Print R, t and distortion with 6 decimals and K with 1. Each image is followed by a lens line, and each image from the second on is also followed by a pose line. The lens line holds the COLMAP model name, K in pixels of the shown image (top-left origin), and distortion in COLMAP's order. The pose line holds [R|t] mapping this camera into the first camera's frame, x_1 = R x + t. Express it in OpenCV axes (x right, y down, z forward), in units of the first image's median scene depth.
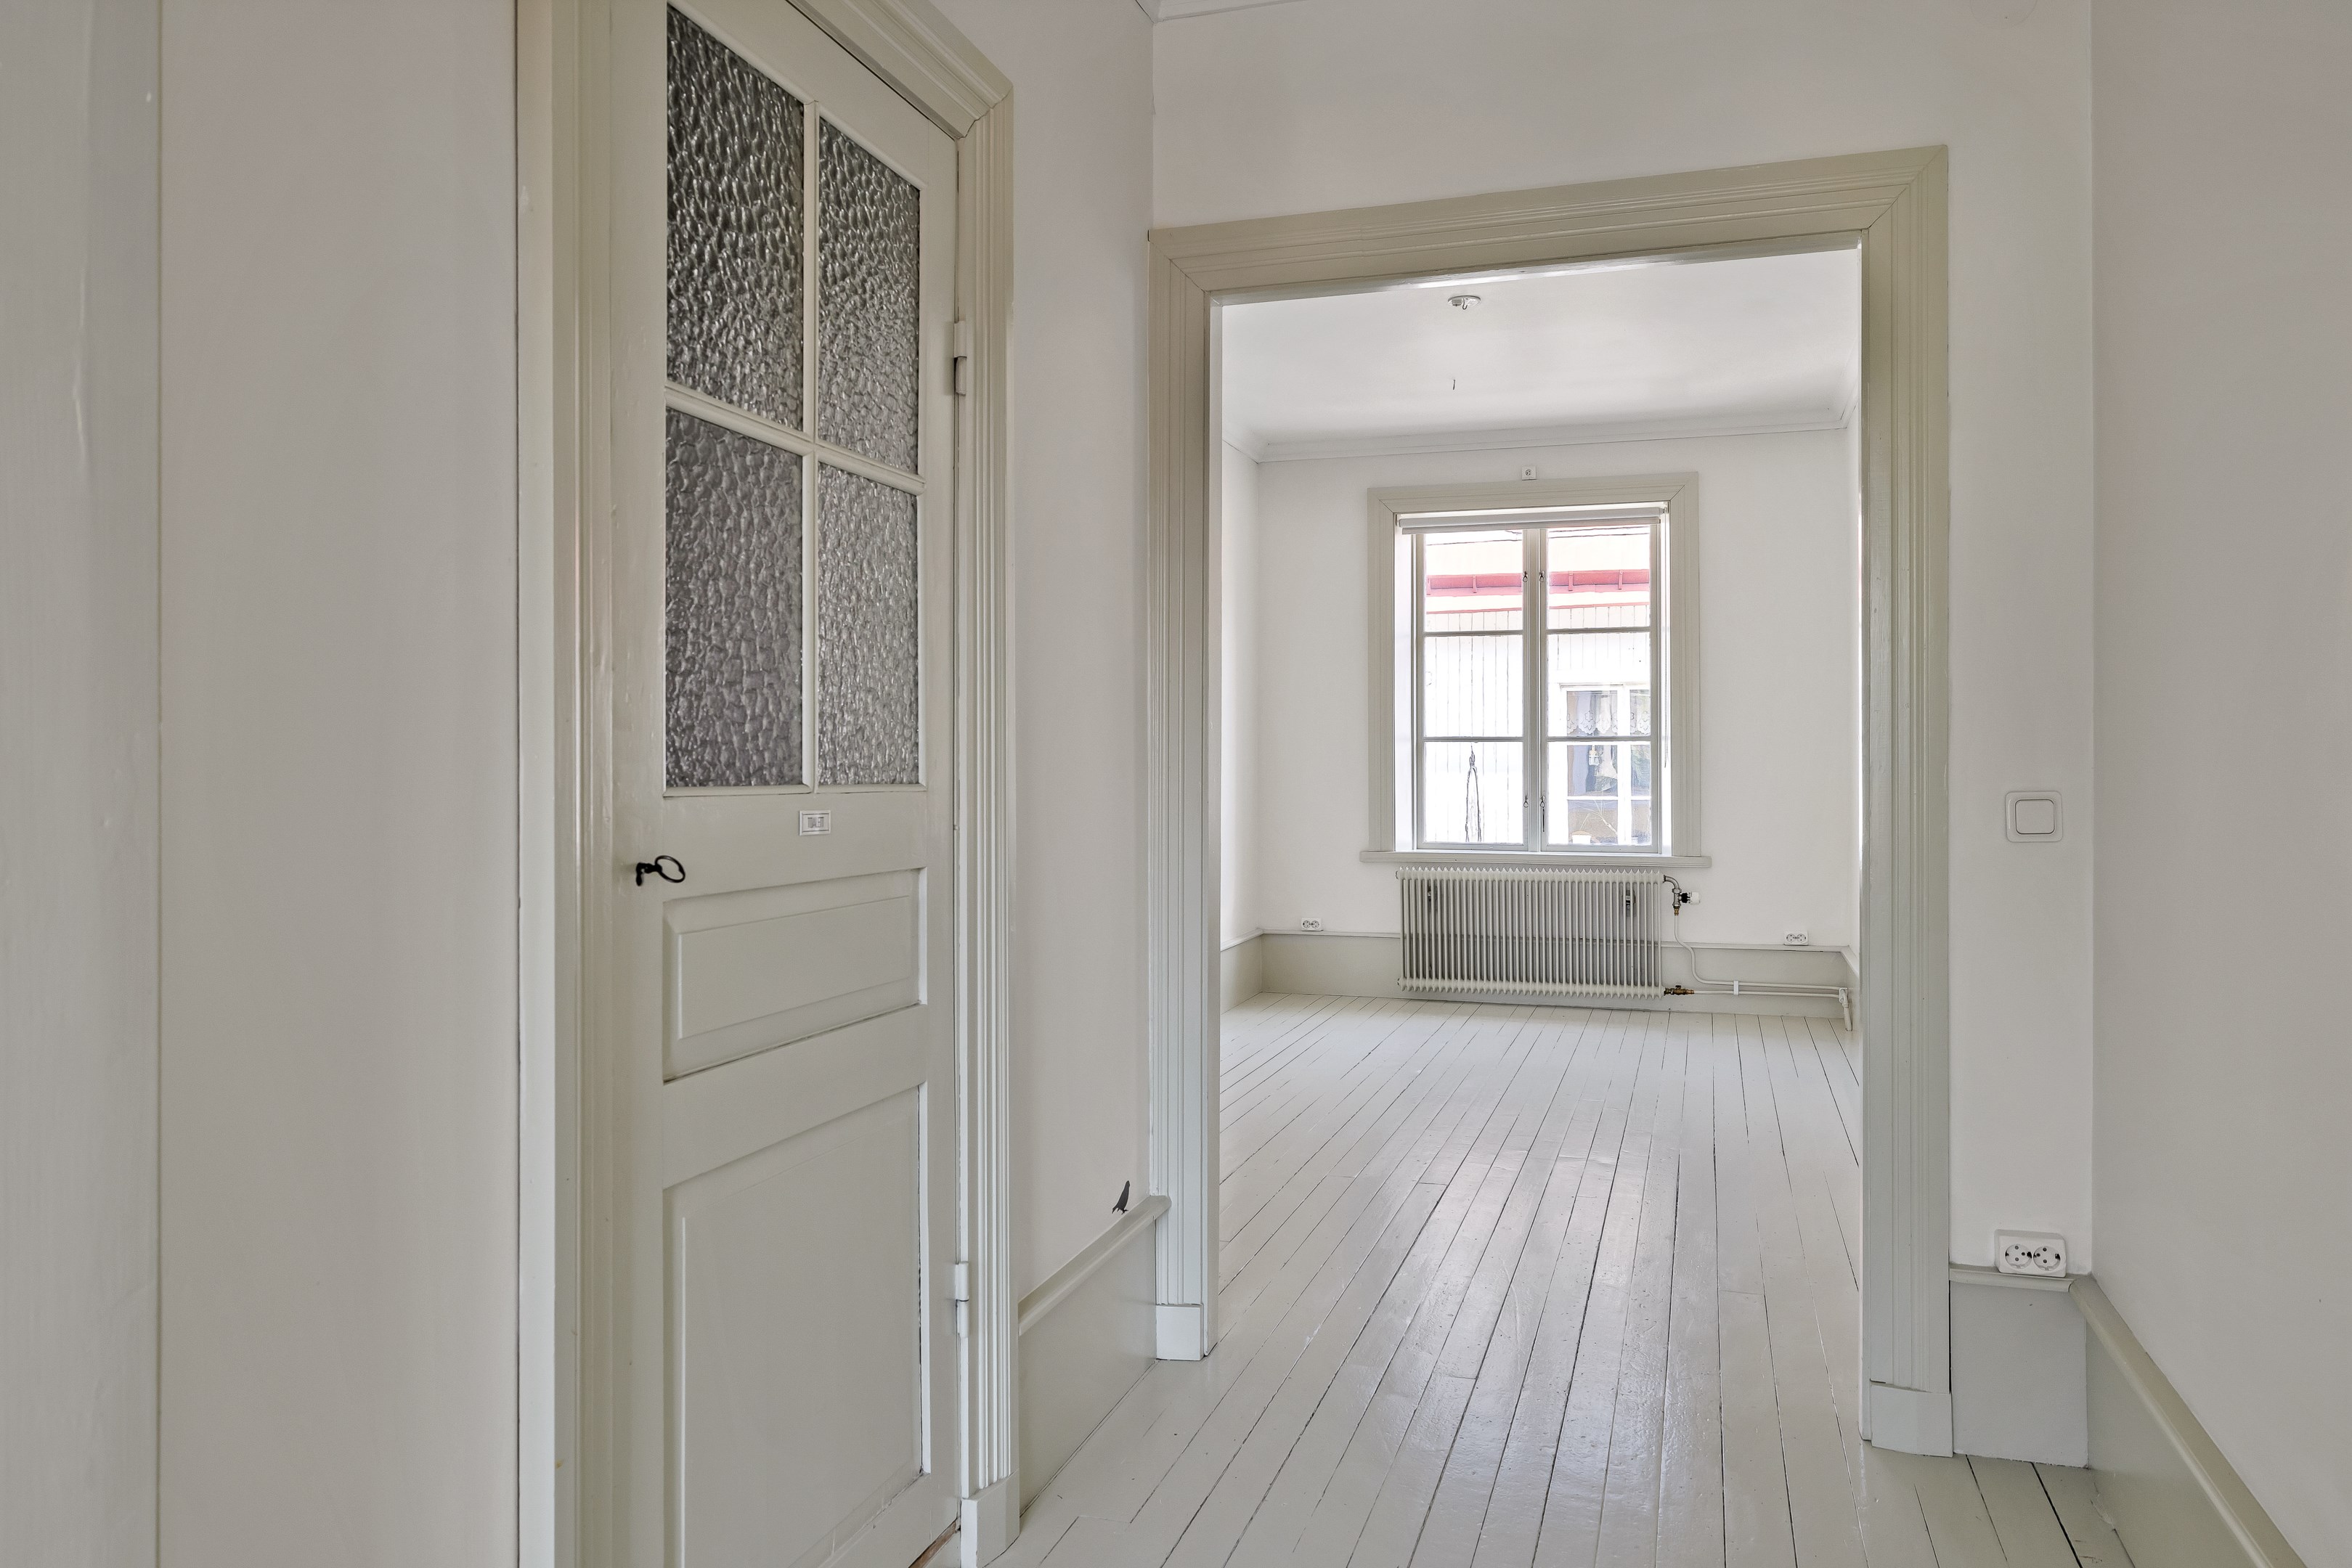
lens RADIAL K [[1619.5, 0, 1178.5], [0, 1619.5, 746.0], [0, 0, 1]] dist [-0.002682, -0.000218]
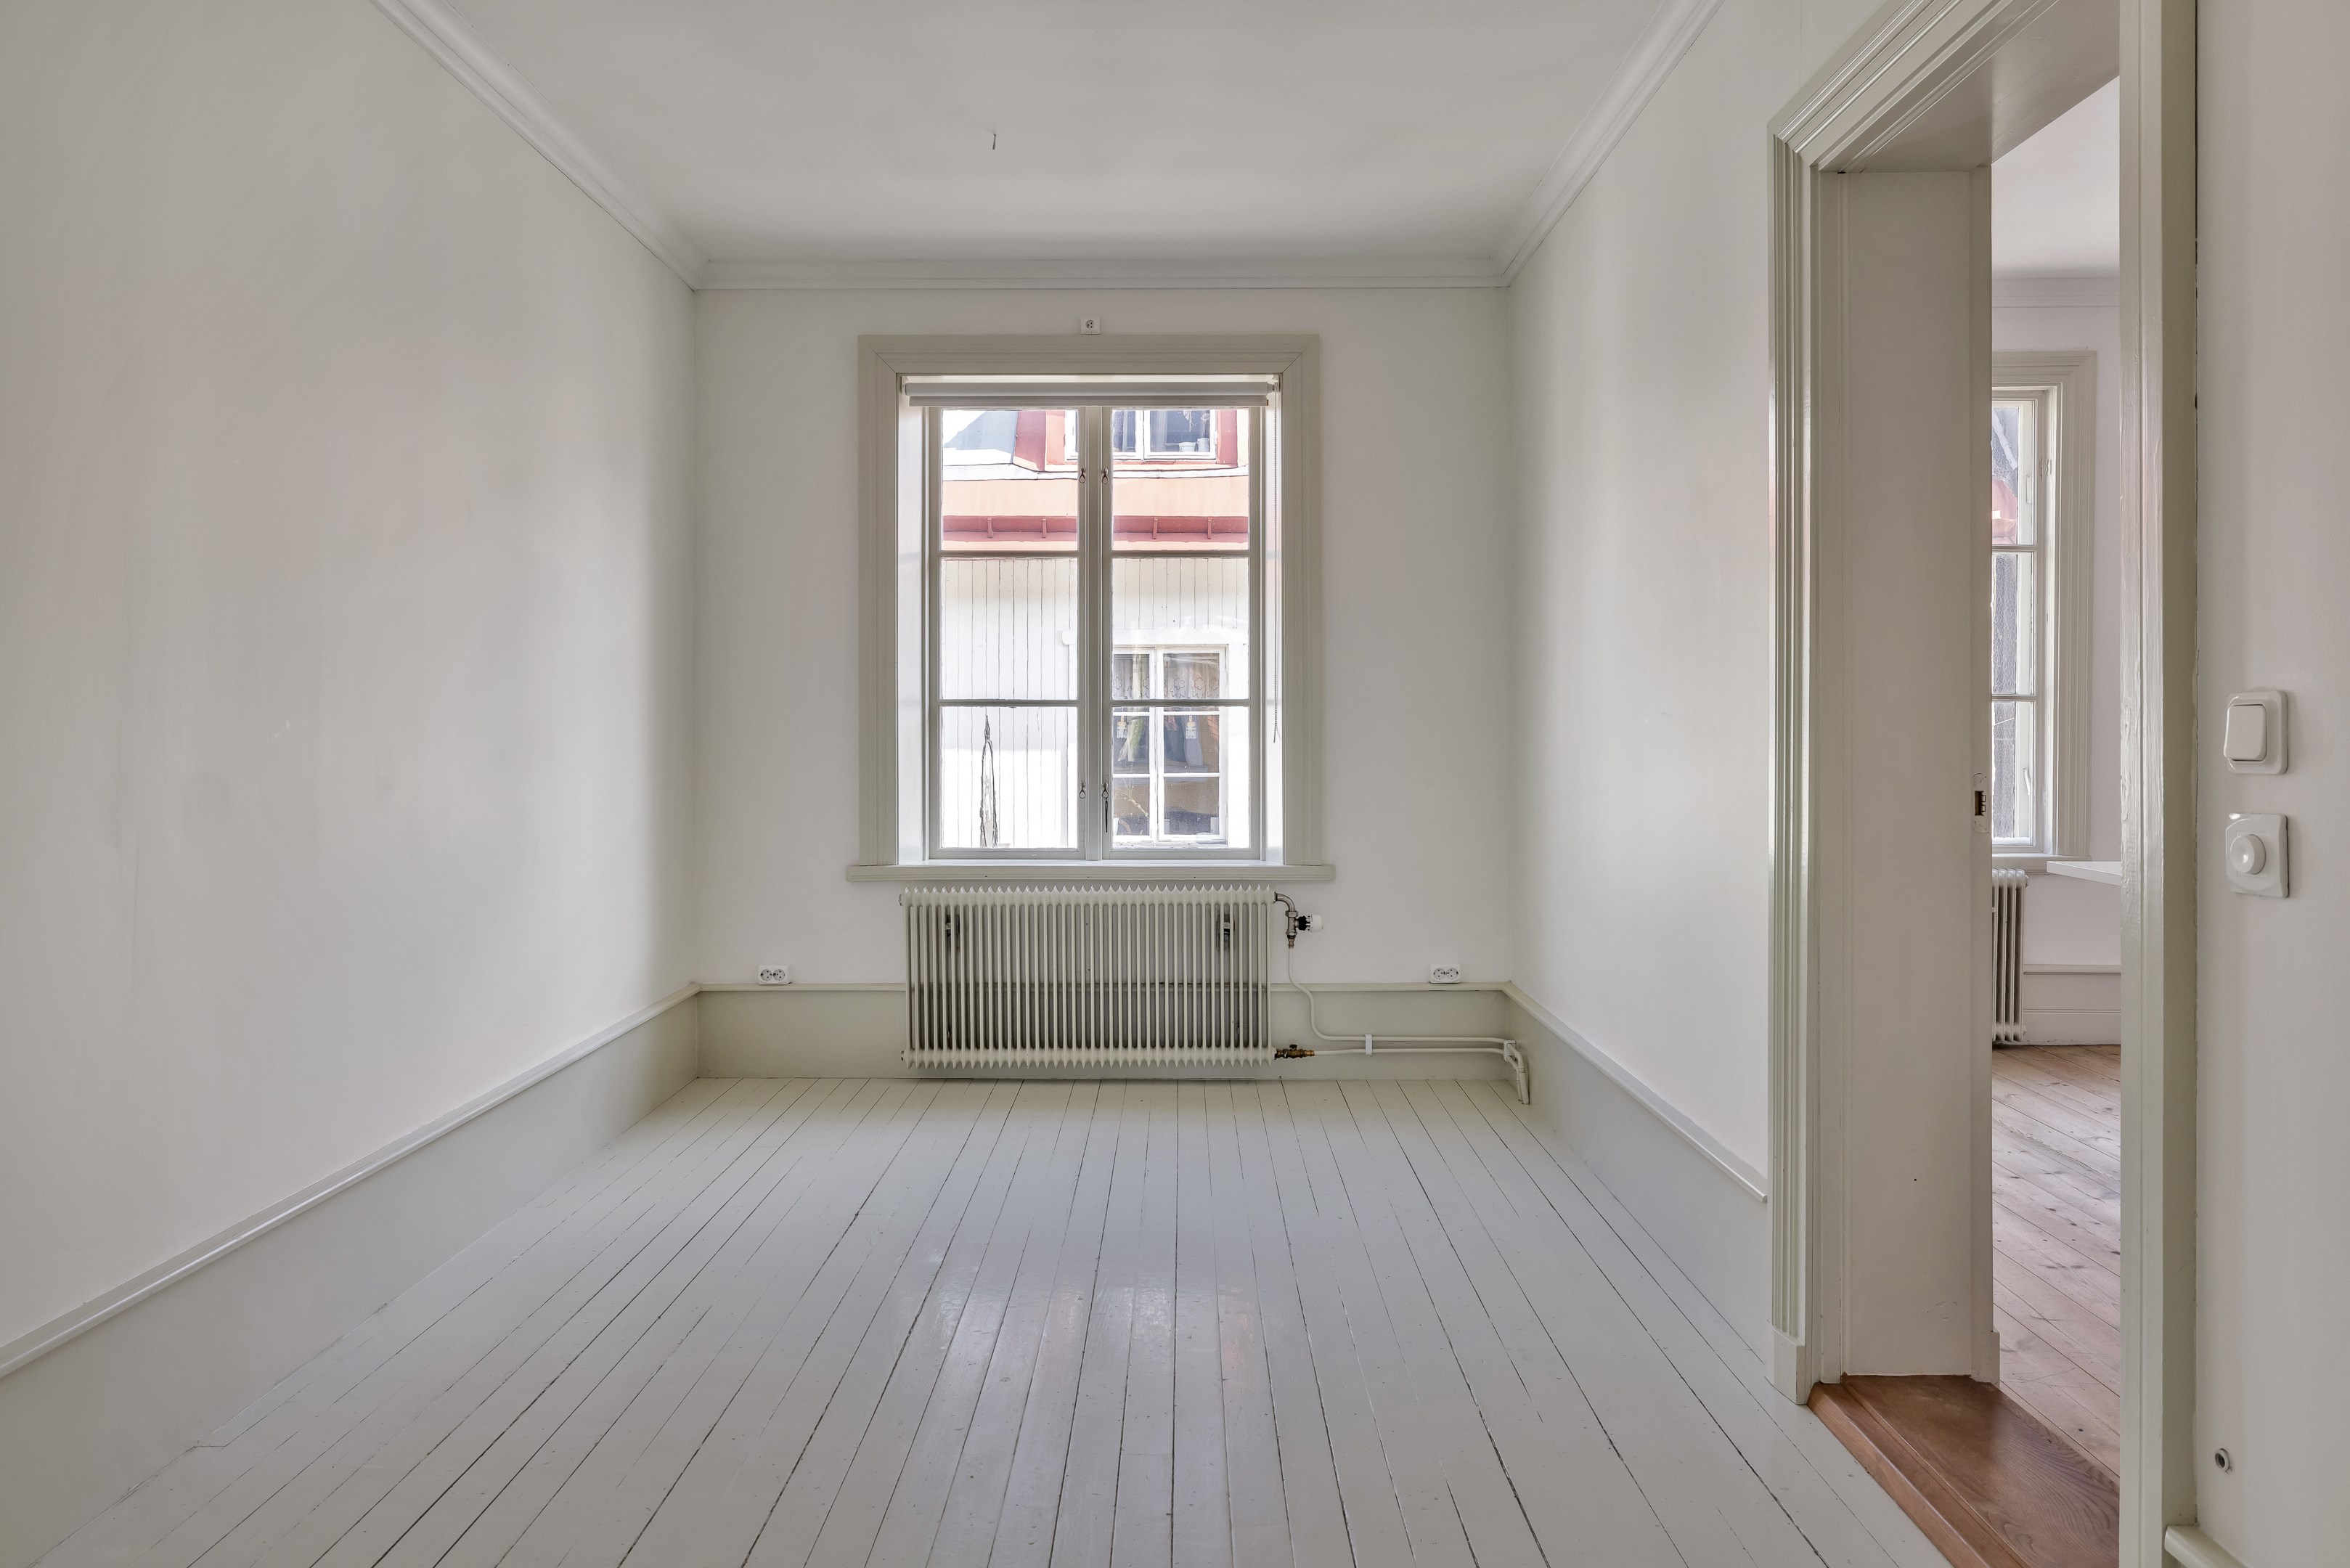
lens RADIAL K [[1569.0, 0, 1177.0], [0, 1569.0, 728.2], [0, 0, 1]] dist [-0.003115, -0.000155]
pose [[0.952765, 0.001367, 0.303707, 0.044963], [-0.003074, 0.999982, 0.005142, 0.003400], [-0.303694, -0.005832, 0.952752, 0.336192]]
